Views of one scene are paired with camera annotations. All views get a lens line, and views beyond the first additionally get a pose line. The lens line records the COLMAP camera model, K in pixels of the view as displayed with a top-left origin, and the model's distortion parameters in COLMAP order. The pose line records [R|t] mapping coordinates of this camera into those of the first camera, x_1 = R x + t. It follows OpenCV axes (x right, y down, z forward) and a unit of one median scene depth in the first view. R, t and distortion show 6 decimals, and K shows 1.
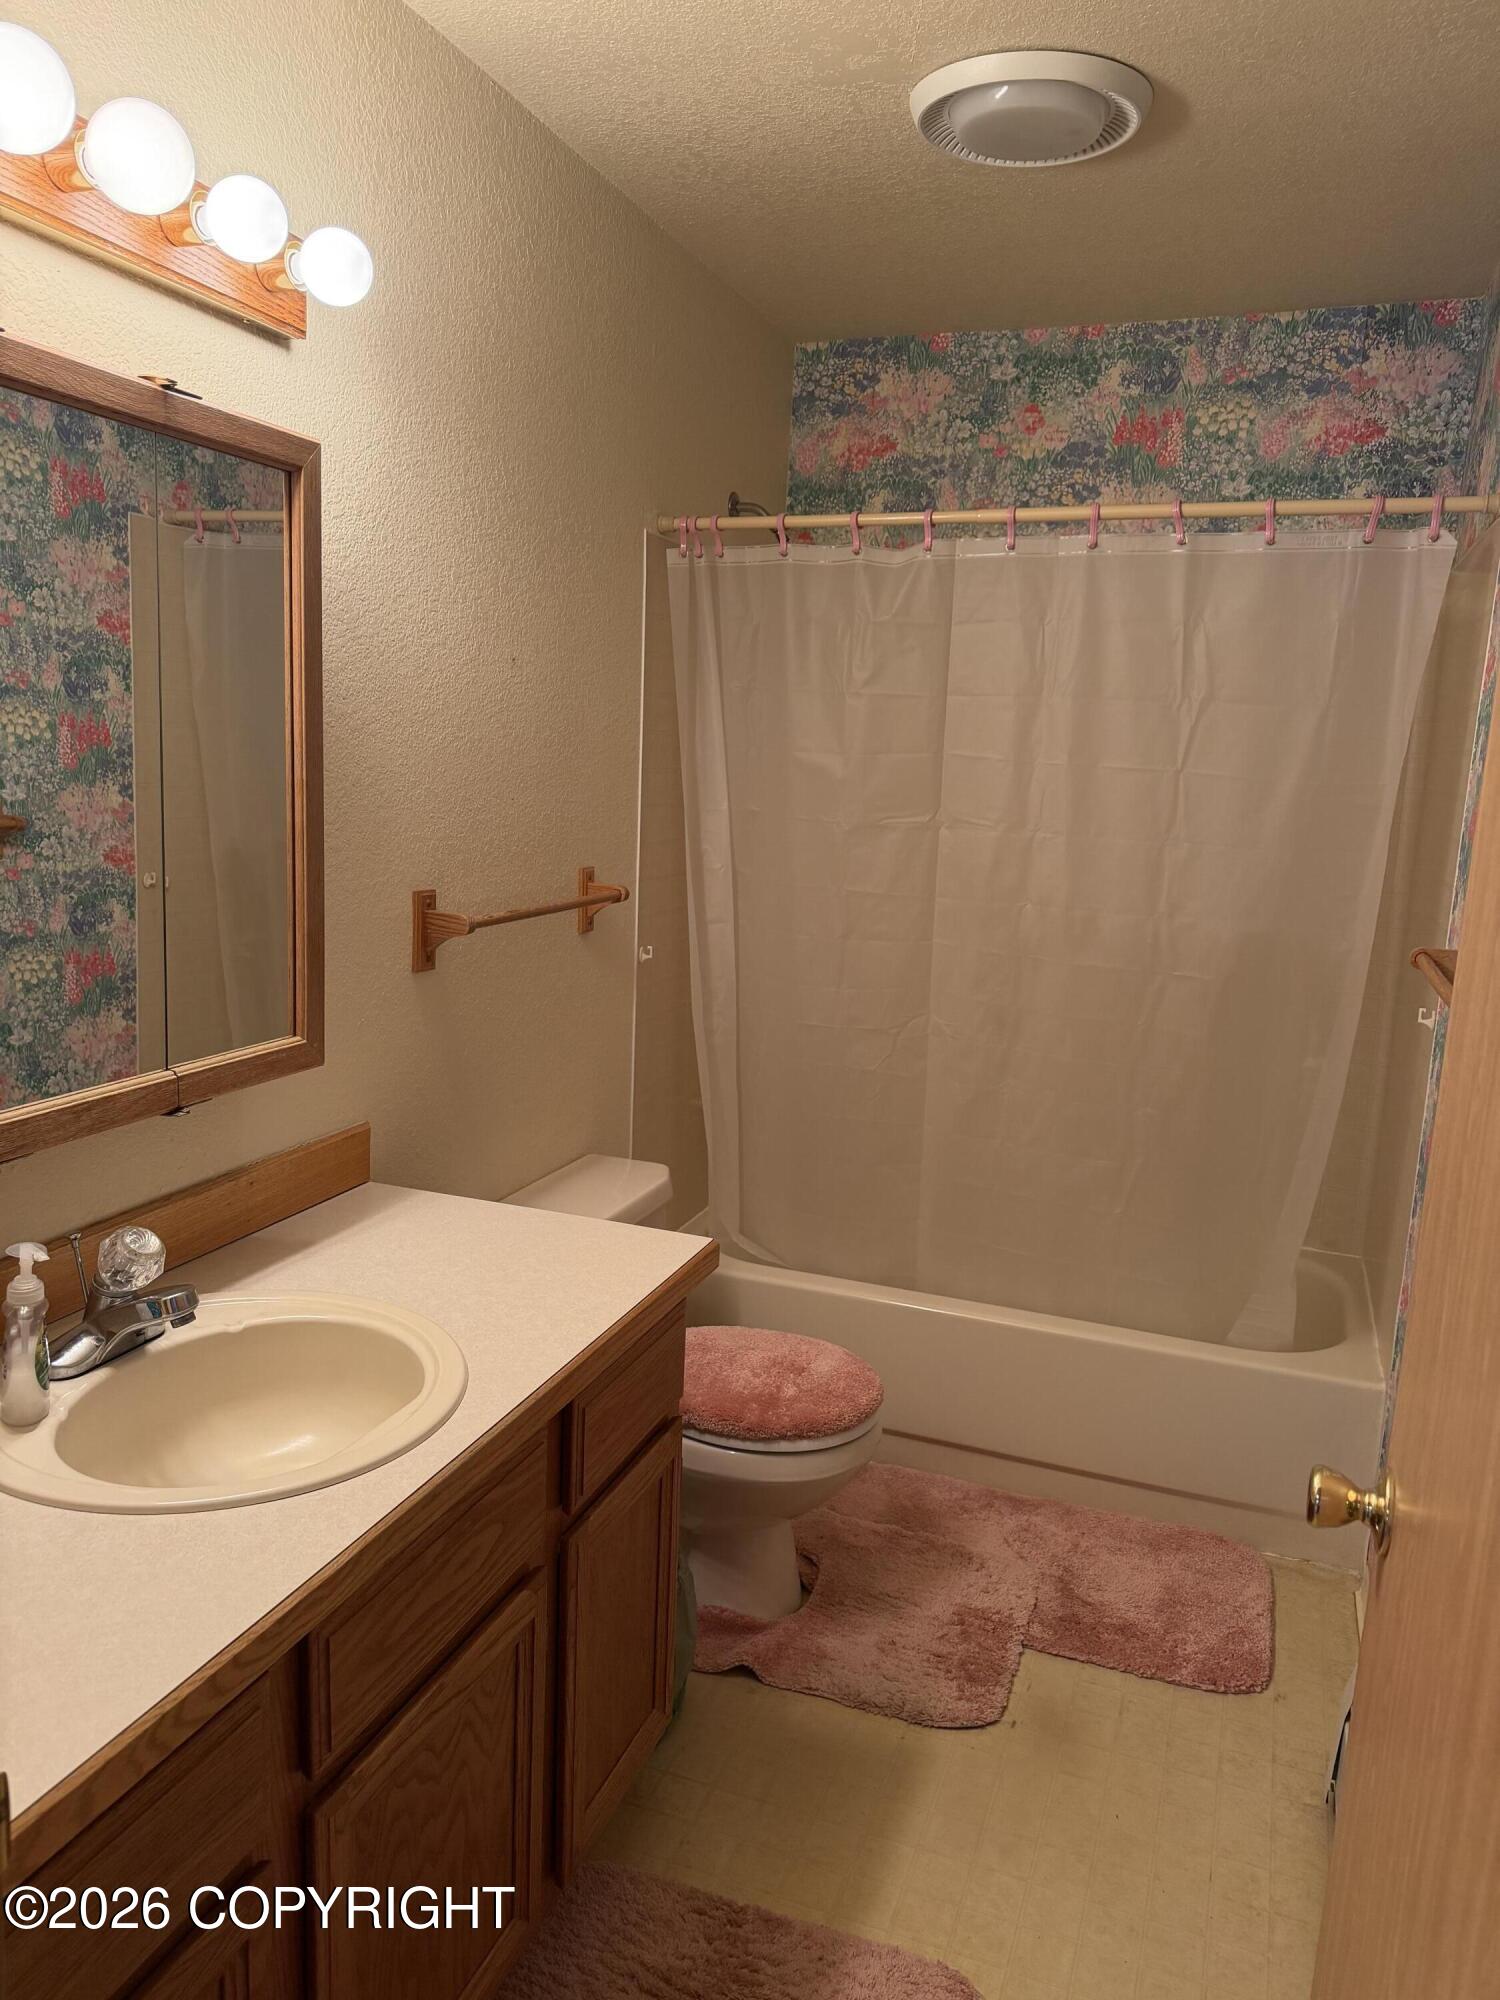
lens RADIAL K [[1402.7, 0, 742.9], [0, 1402.7, 997.4], [0, 0, 1]] dist [0.061586, -0.062333]
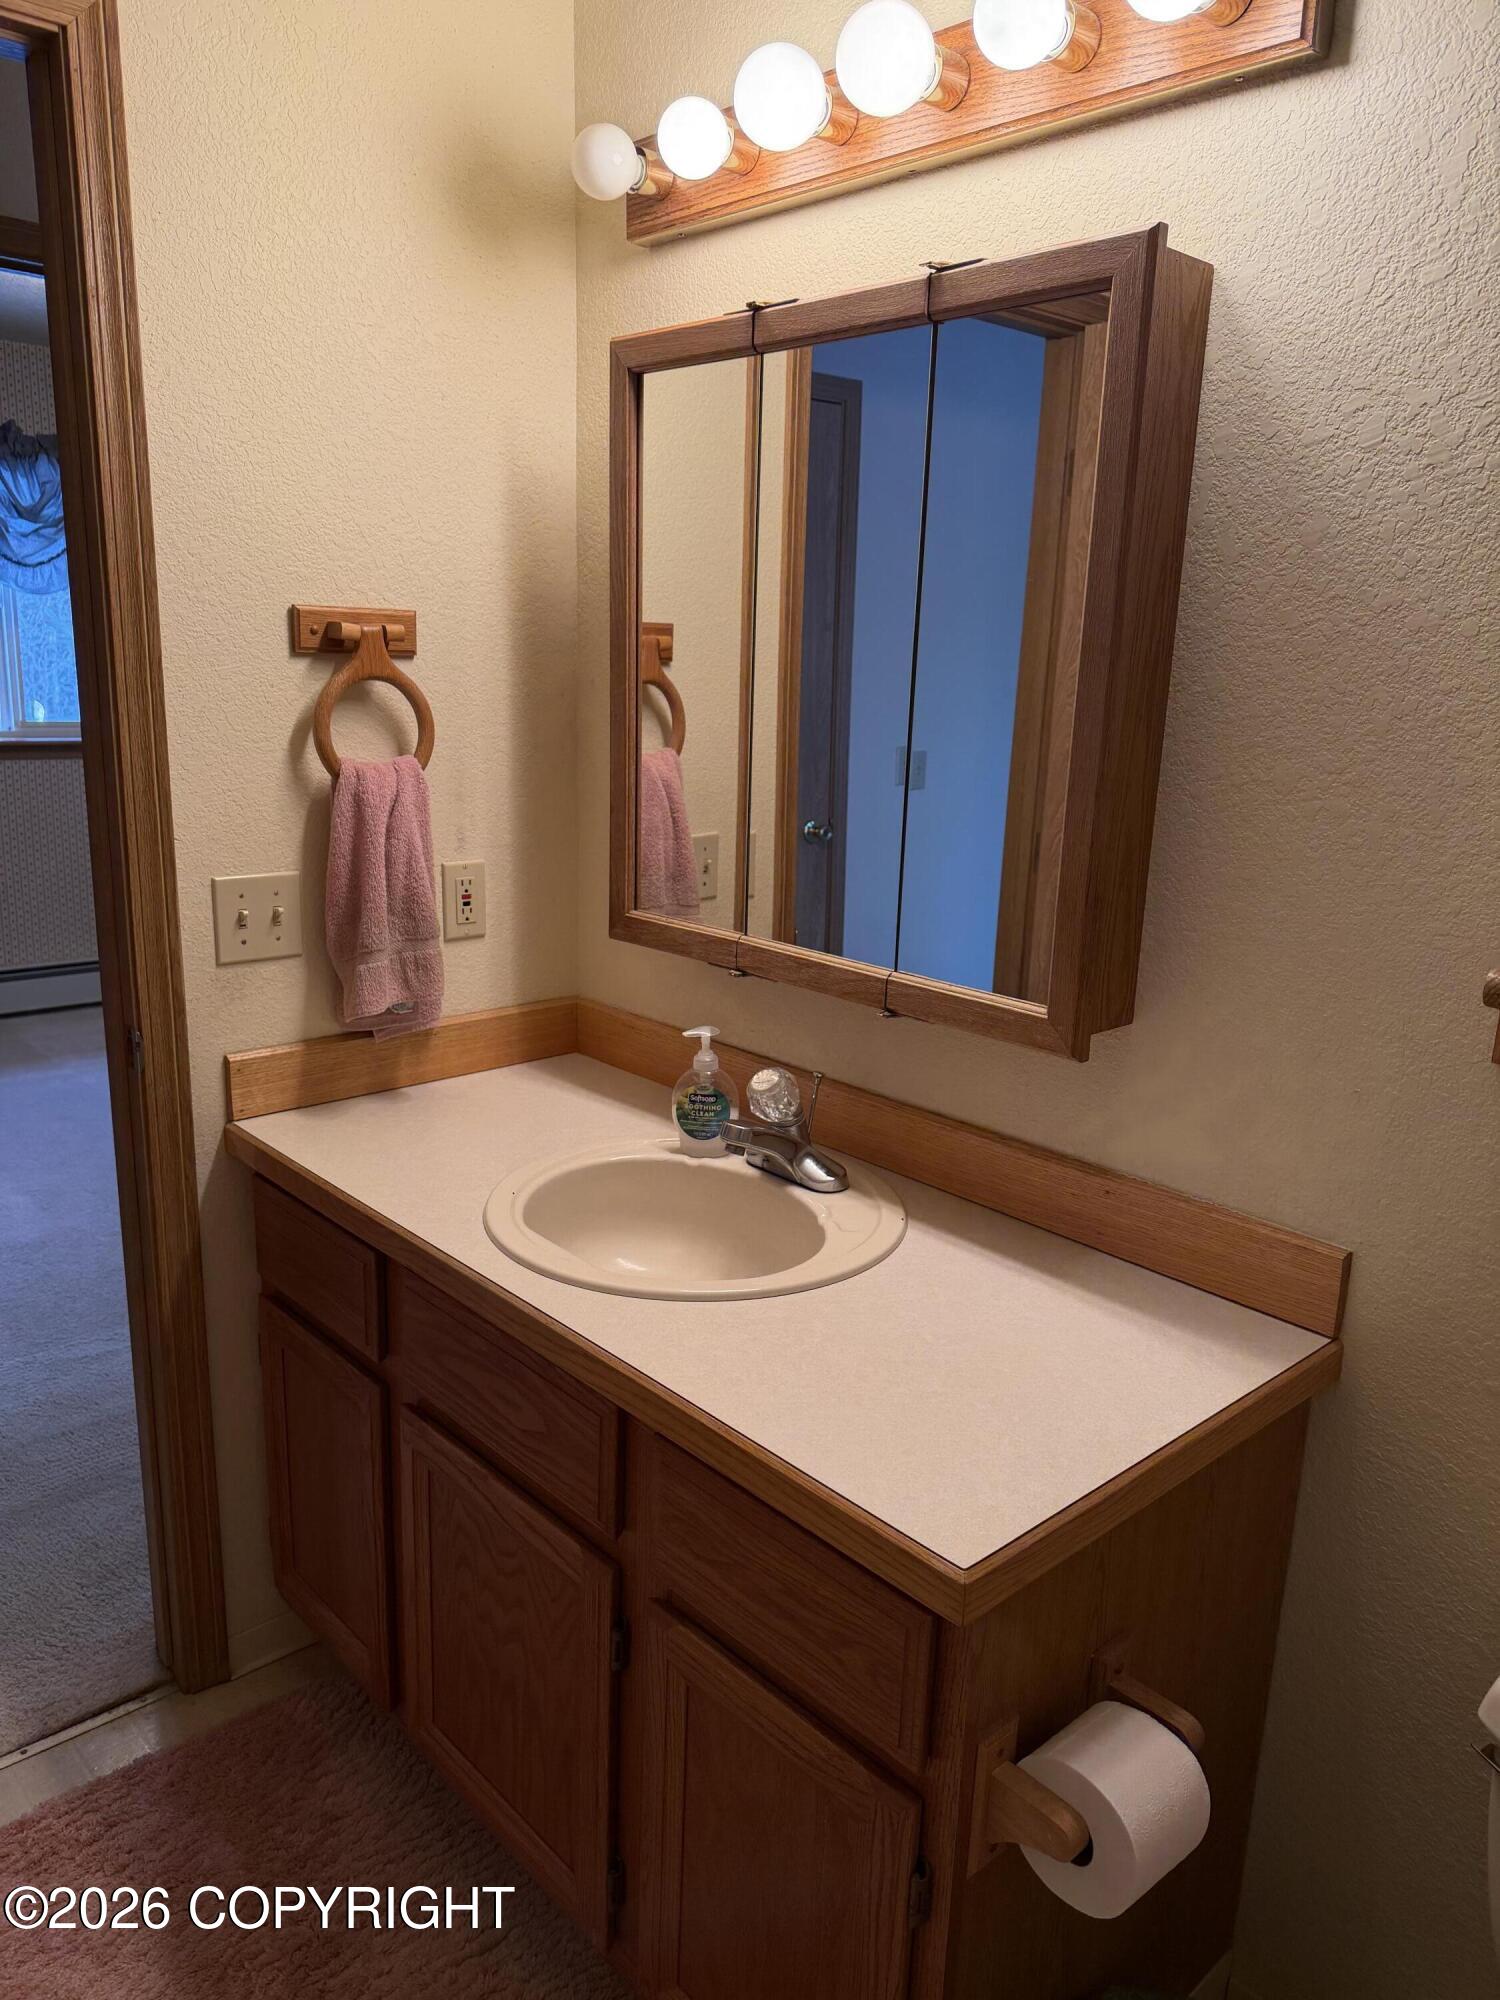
lens RADIAL K [[1402.7, 0, 735.0], [0, 1402.7, 1006.0], [0, 0, 1]] dist [0.061586, -0.062333]
pose [[-0.458007, 0.160164, -0.874401, 0.538643], [-0.203041, 0.938786, 0.278309, -0.184556], [0.865450, 0.305007, -0.397451, 1.307605]]
